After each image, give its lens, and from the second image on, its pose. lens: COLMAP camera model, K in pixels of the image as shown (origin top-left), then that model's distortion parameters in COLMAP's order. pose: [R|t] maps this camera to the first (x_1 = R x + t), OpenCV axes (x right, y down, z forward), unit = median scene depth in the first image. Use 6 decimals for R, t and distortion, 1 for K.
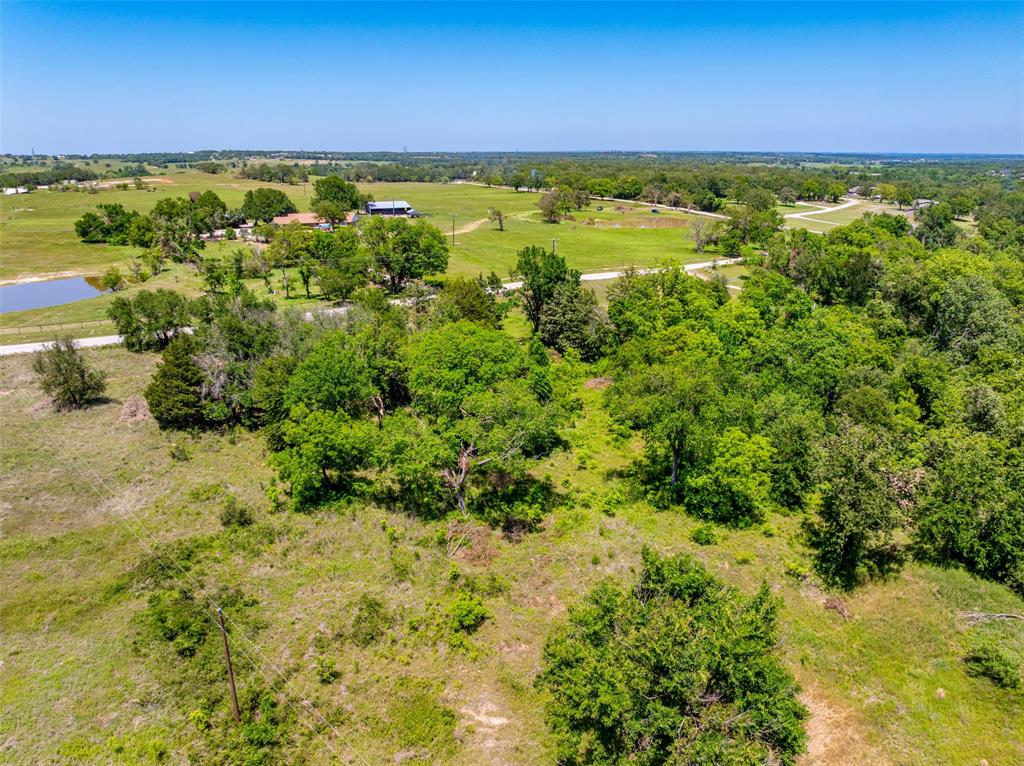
lens RADIAL K [[726.9, 0, 512.0], [0, 726.9, 383.0], [0, 0, 1]] dist [-0.037857, 0.006555]
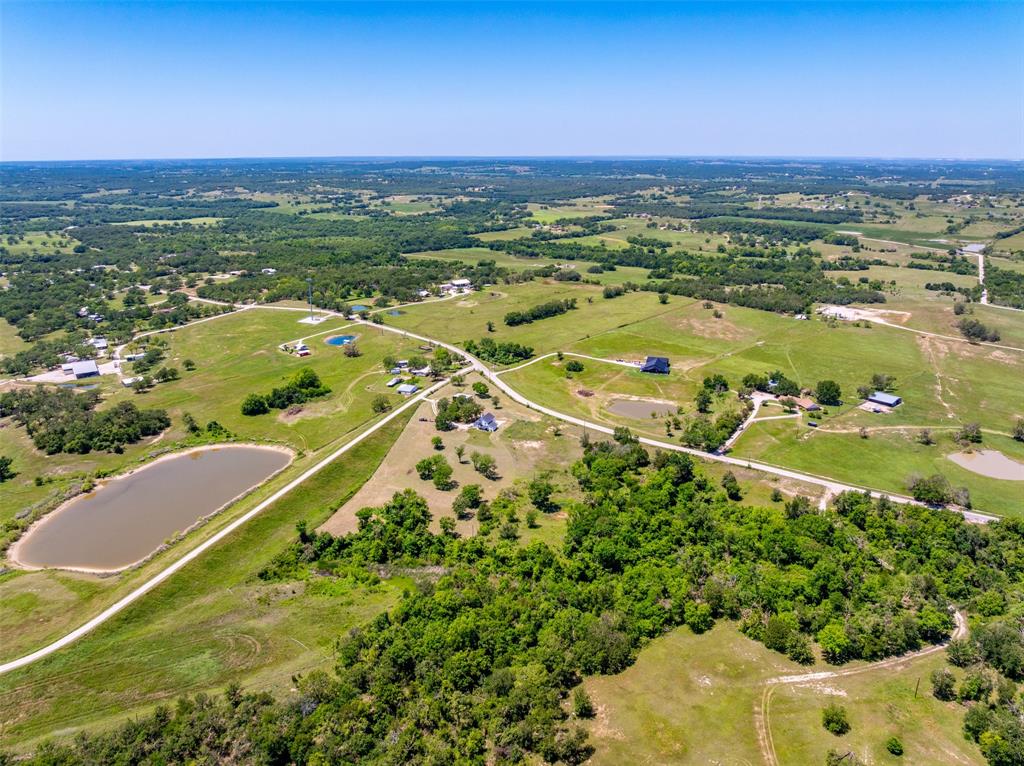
lens RADIAL K [[724.4, 0, 513.2], [0, 724.4, 376.8], [0, 0, 1]] dist [-0.041305, 0.003668]
pose [[0.301948, 0.283910, -0.910067, 1.166945], [-0.287936, 0.937201, 0.196842, -0.397662], [0.908802, 0.202605, 0.364734, -0.458352]]
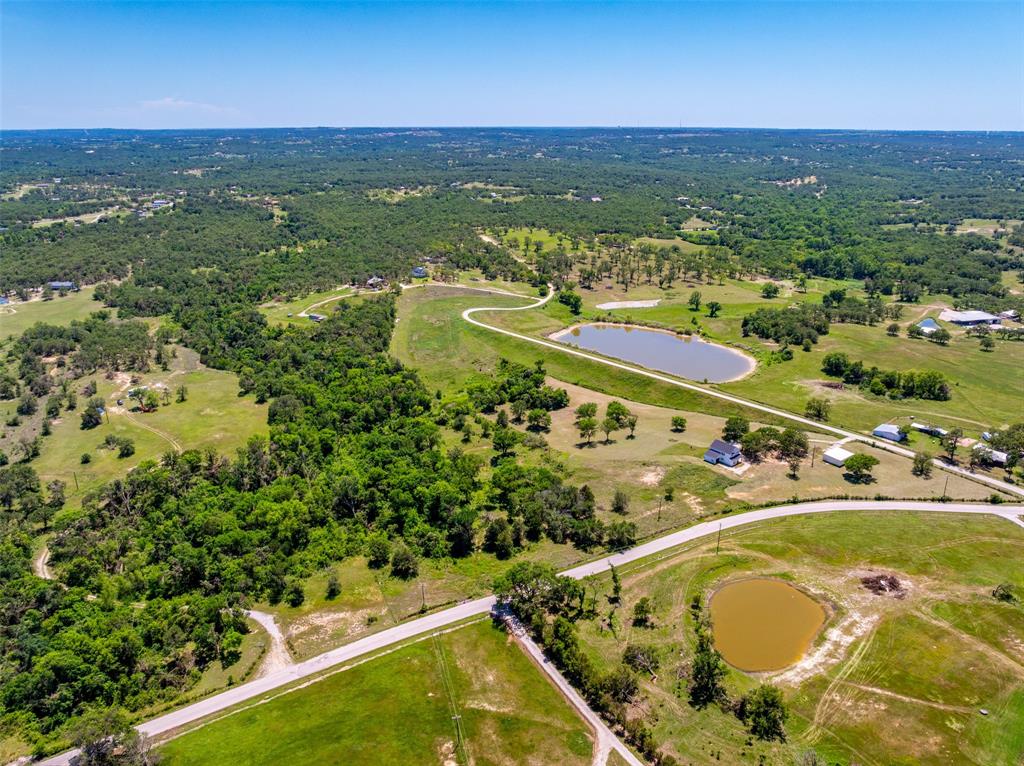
lens RADIAL K [[730.0, 0, 506.8], [0, 730.0, 383.5], [0, 0, 1]] dist [-0.023555, -0.001114]
pose [[-0.981706, -0.058053, 0.181339, -0.200328], [0.064000, 0.796366, 0.601420, -0.775516], [-0.179327, 0.602023, -0.778081, 1.027182]]
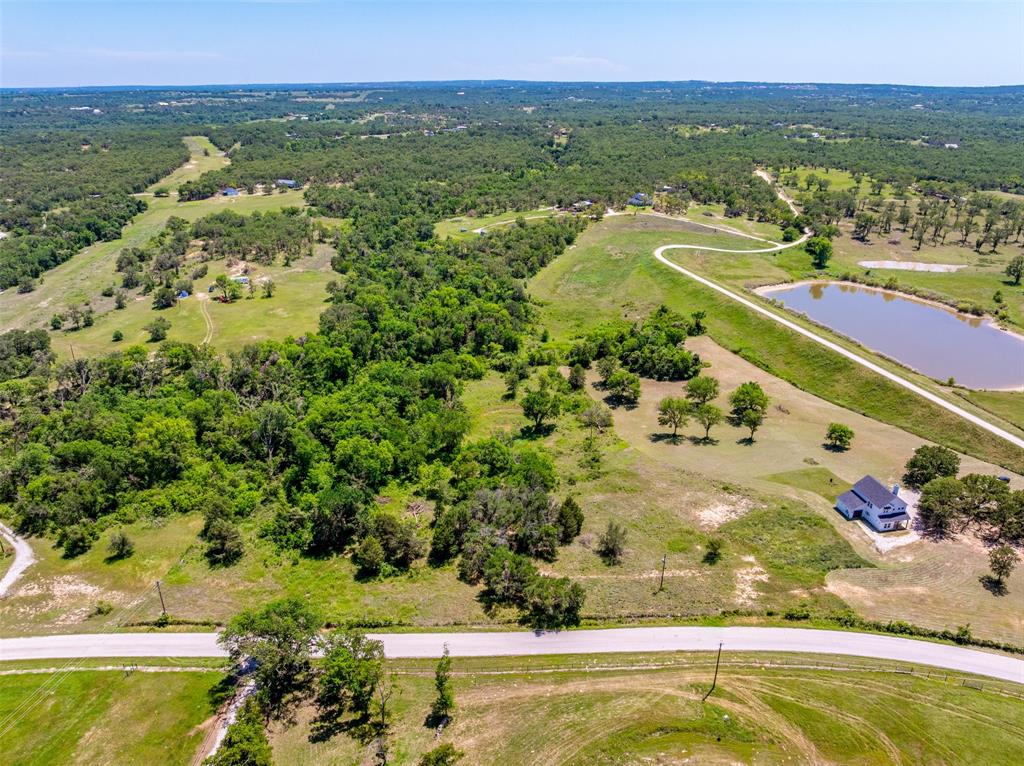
lens RADIAL K [[726.9, 0, 512.0], [0, 726.9, 383.0], [0, 0, 1]] dist [-0.037857, 0.006555]
pose [[-0.784079, -0.235599, 0.574207, -0.424831], [0.191762, 0.787932, 0.585142, -0.465334], [-0.590295, 0.568908, -0.572621, 0.601480]]
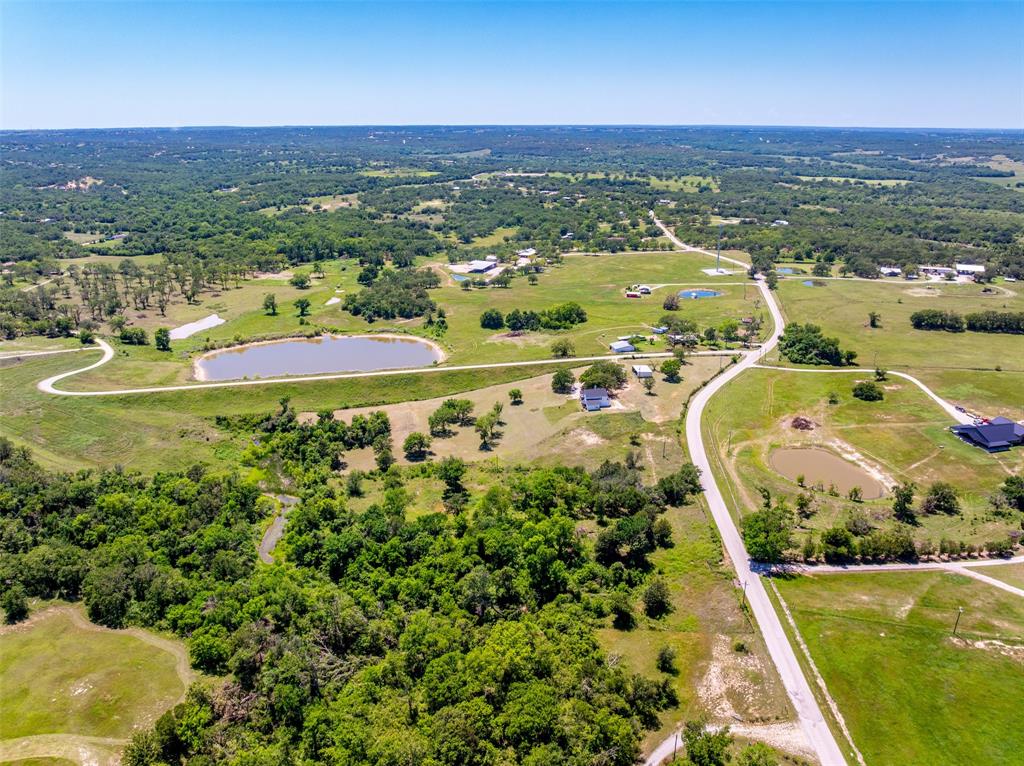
lens RADIAL K [[724.4, 0, 513.2], [0, 724.4, 376.8], [0, 0, 1]] dist [-0.041305, 0.003668]
pose [[-0.658182, 0.253383, -0.708938, 0.669991], [-0.224850, 0.832524, 0.506306, -0.611062], [0.718498, 0.492646, -0.490979, 0.627345]]
